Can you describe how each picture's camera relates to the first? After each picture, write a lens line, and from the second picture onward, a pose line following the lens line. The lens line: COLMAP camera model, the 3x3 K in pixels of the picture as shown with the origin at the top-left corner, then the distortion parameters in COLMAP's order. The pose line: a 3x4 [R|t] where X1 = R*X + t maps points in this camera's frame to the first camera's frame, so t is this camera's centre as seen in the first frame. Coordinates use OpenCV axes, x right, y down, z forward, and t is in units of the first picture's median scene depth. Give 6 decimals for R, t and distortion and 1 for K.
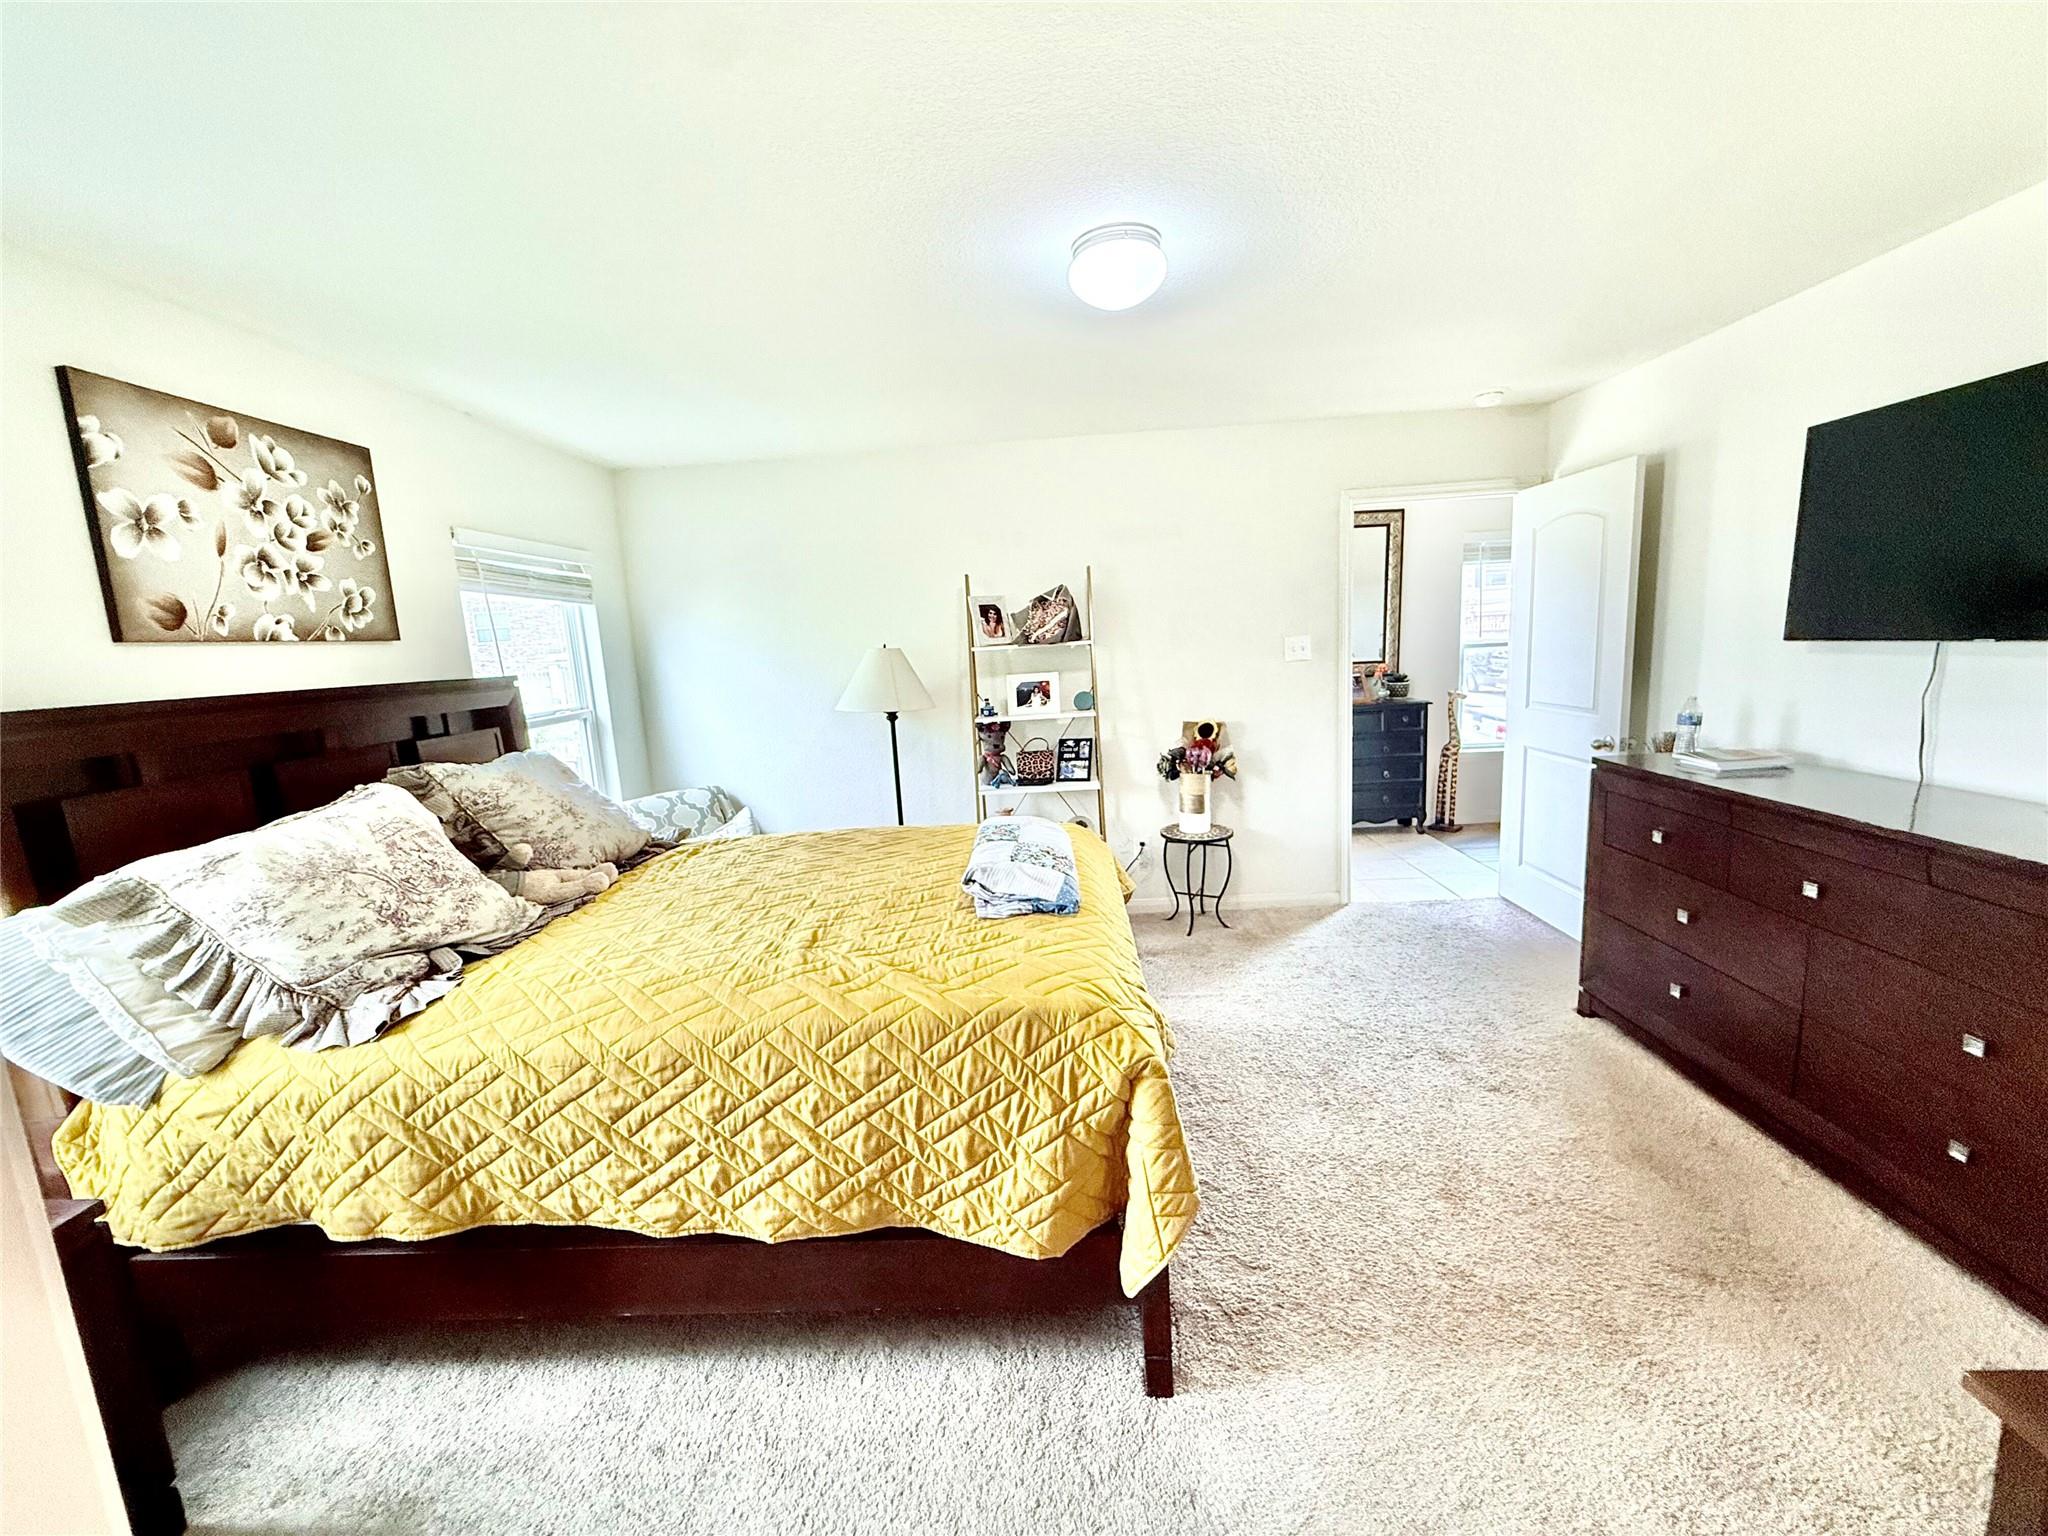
lens RADIAL K [[817.1, 0, 1020.6], [0, 817.1, 771.4], [0, 0, 1]] dist [-0.001162, -0.000292]
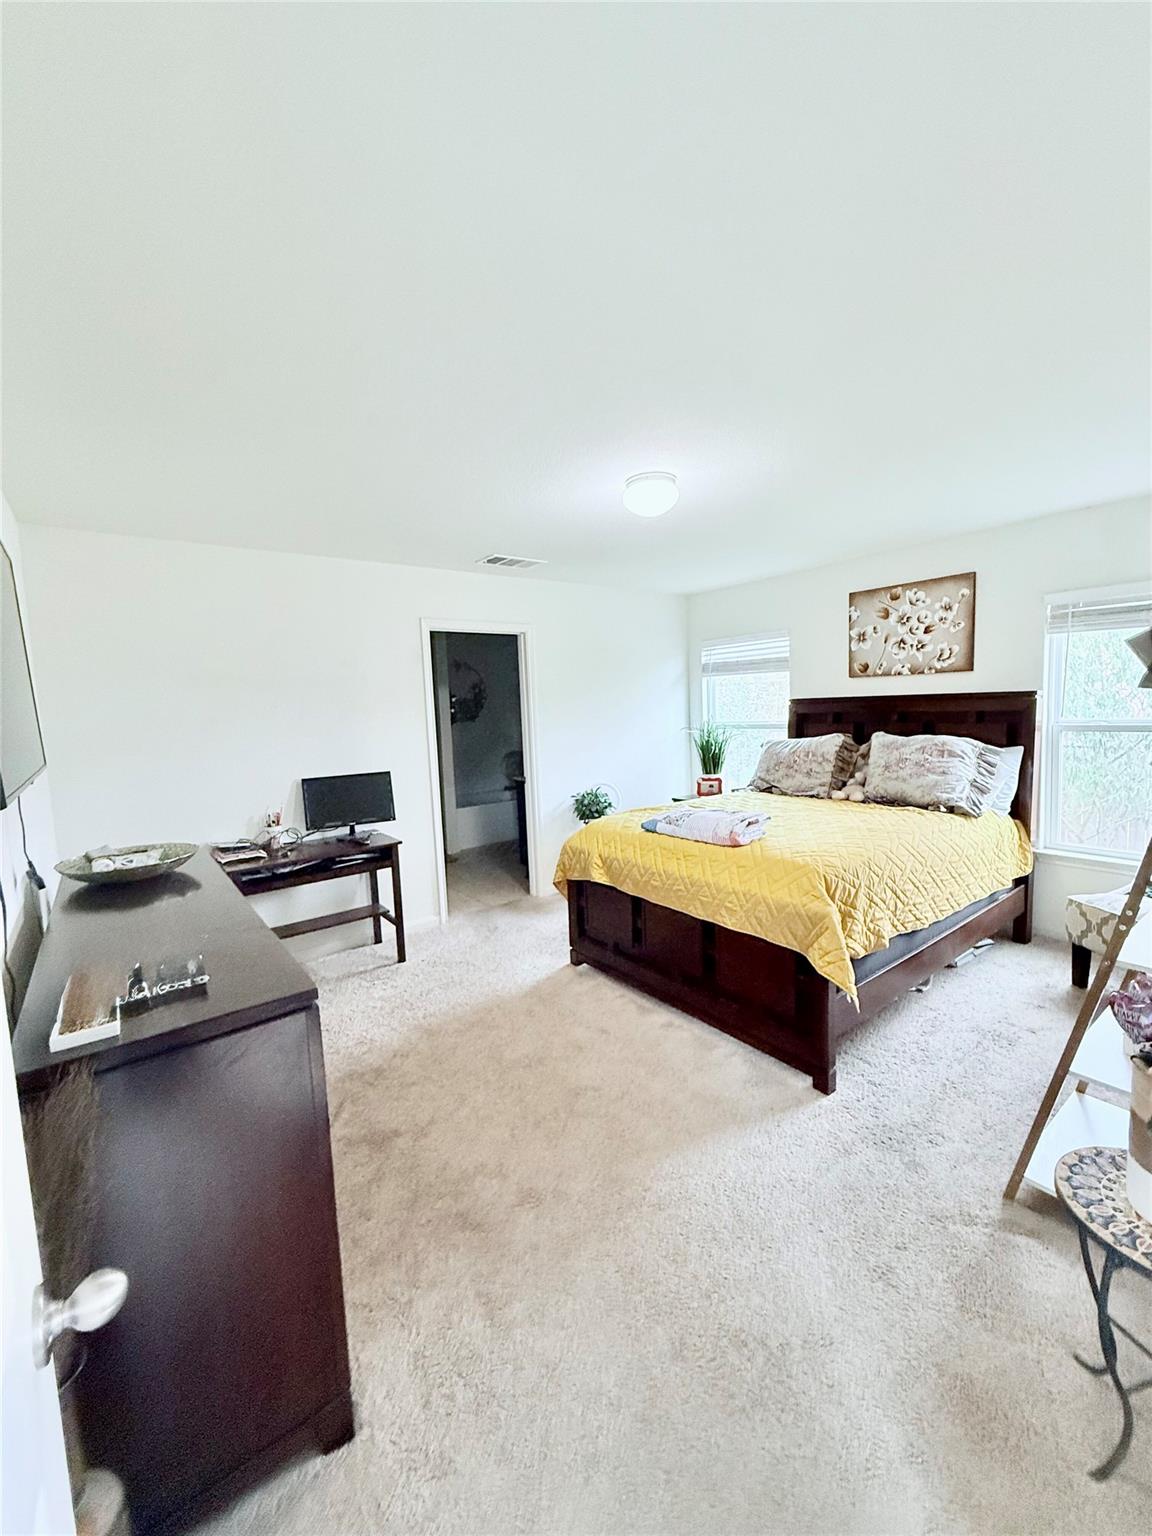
lens RADIAL K [[612.8, 0, 575.7], [0, 612.8, 765.7], [0, 0, 1]] dist [-0.001162, -0.000292]
pose [[-0.768061, 0.155707, -0.621159, 1.015250], [-0.017413, 0.964552, 0.263317, -0.358286], [0.640140, 0.213060, -0.738123, 1.764007]]
